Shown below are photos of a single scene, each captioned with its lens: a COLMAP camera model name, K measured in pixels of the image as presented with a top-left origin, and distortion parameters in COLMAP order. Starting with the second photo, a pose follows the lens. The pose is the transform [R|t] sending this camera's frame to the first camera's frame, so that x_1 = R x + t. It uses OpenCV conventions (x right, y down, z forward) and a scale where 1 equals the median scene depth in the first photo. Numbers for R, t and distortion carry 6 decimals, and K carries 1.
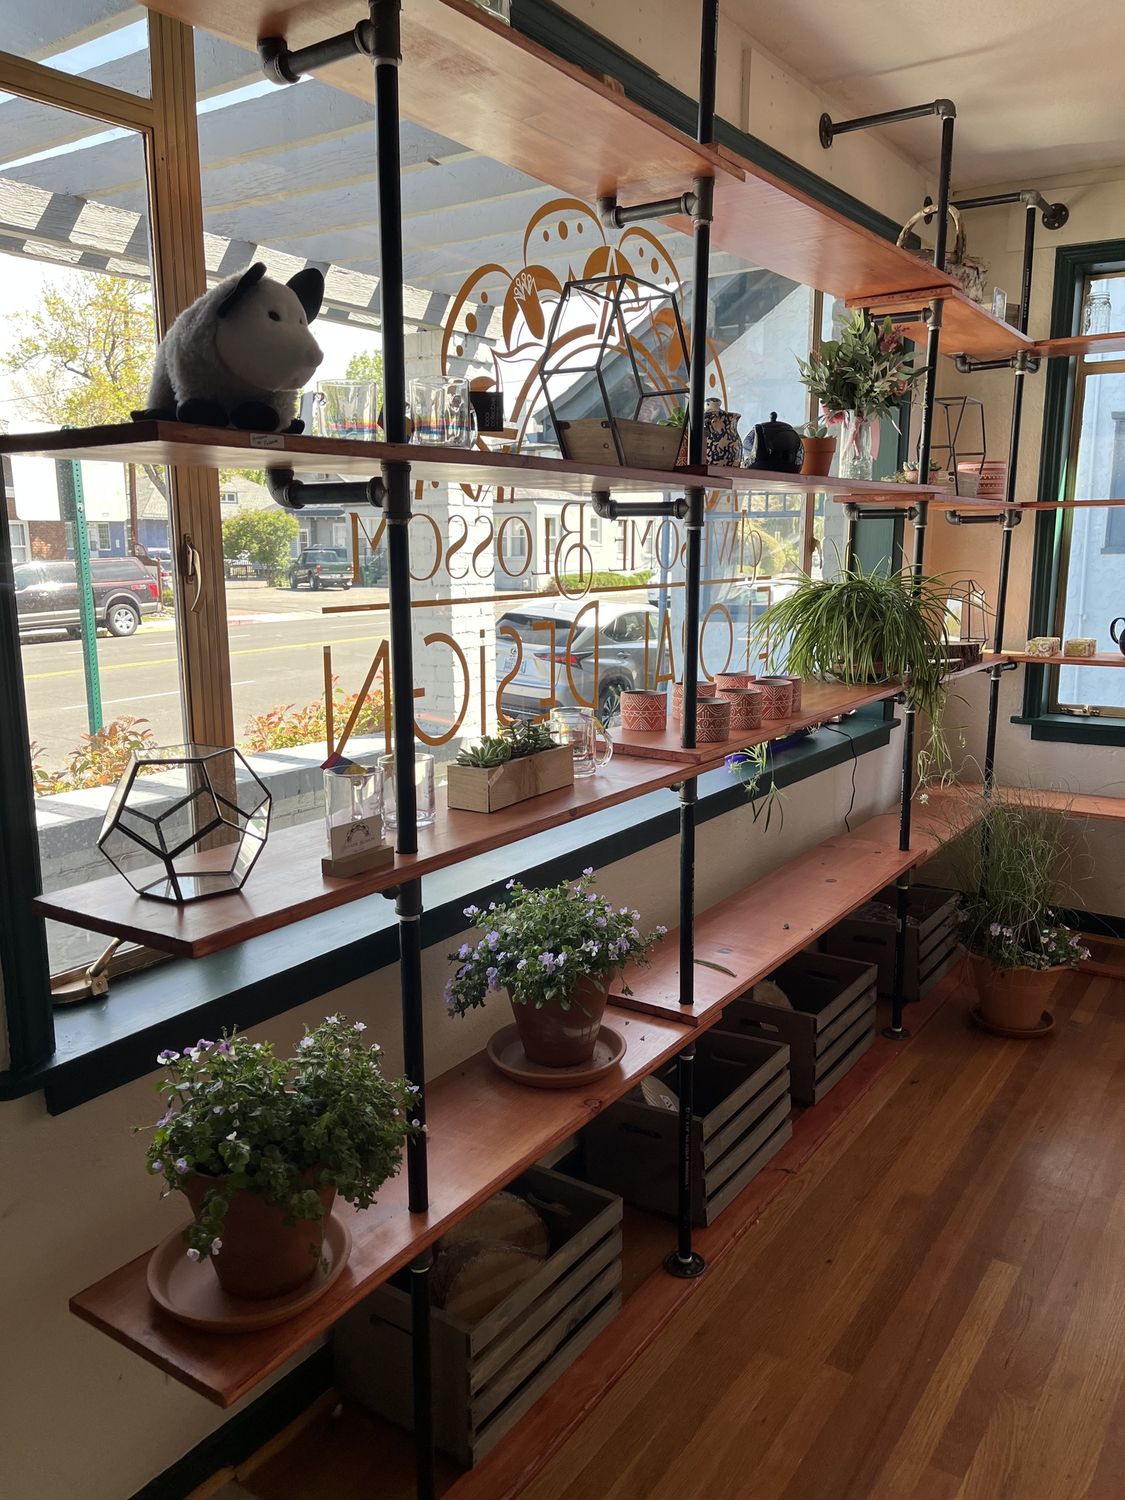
lens RADIAL K [[1169.1, 0, 562.5], [0, 1169.1, 750.0], [0, 0, 1]] dist [0.041065, -0.008070]
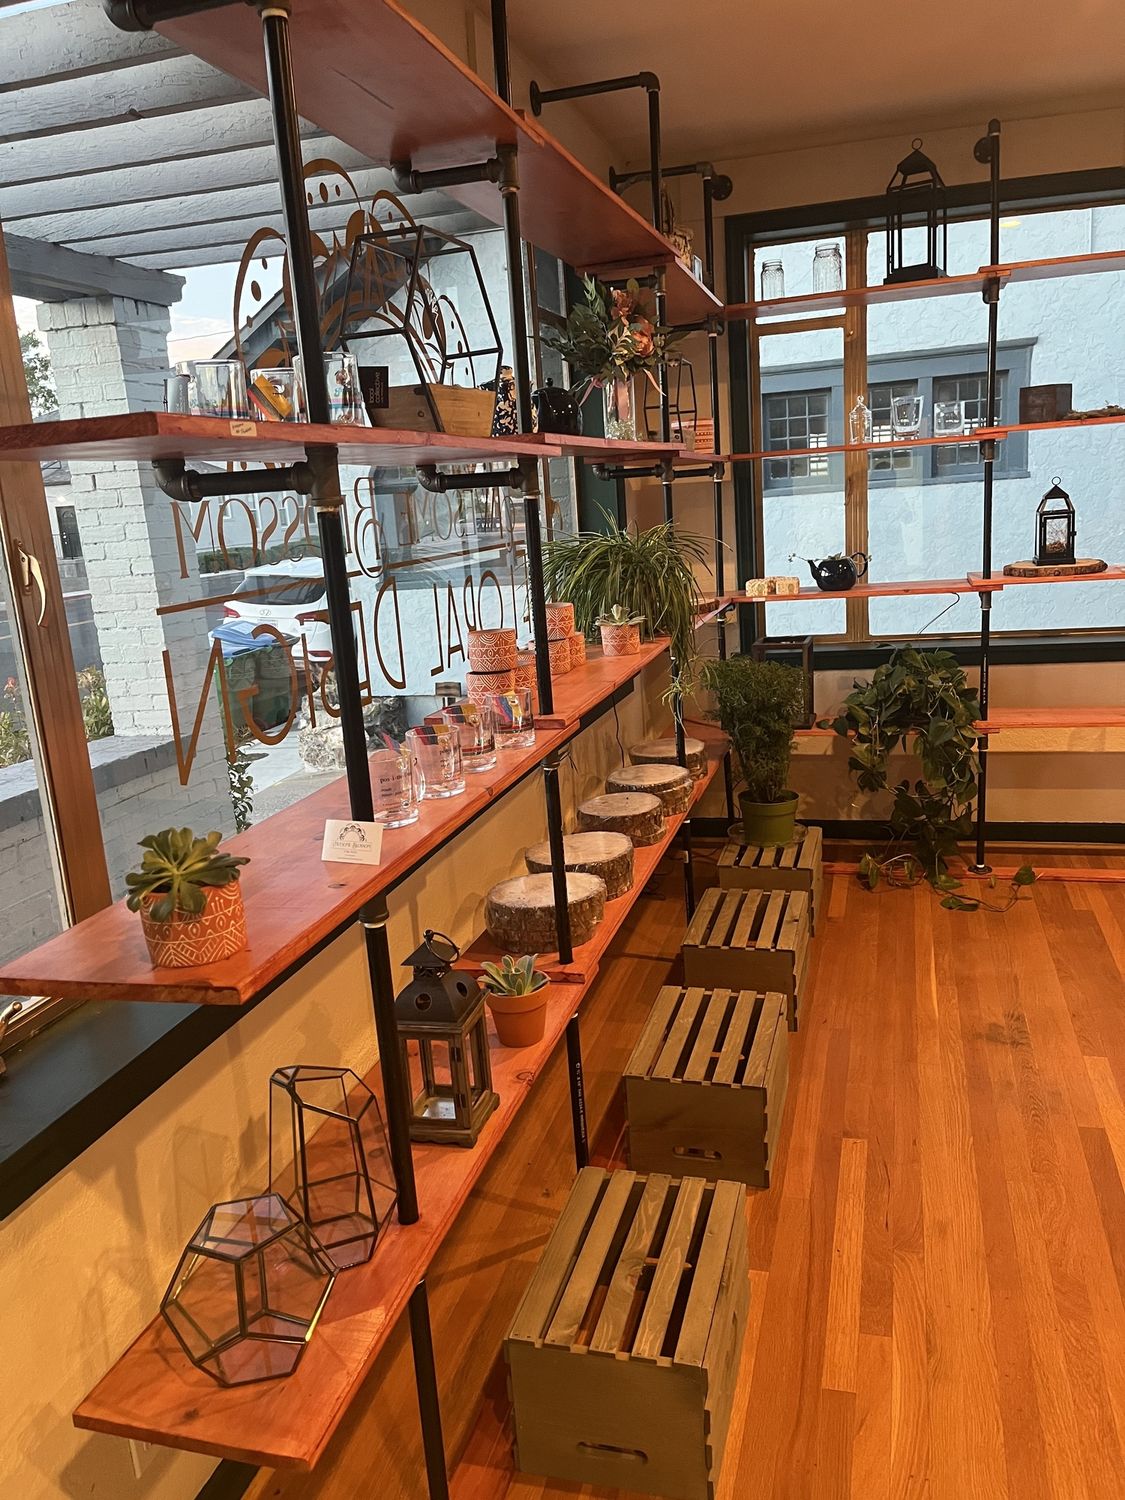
lens RADIAL K [[1169.1, 0, 562.5], [0, 1169.1, 750.0], [0, 0, 1]] dist [0.041065, -0.008070]
pose [[0.945850, -0.134409, 0.295467, -0.129940], [0.127921, 0.990925, 0.041275, -0.008550], [-0.298334, -0.001243, 0.954461, 0.023280]]
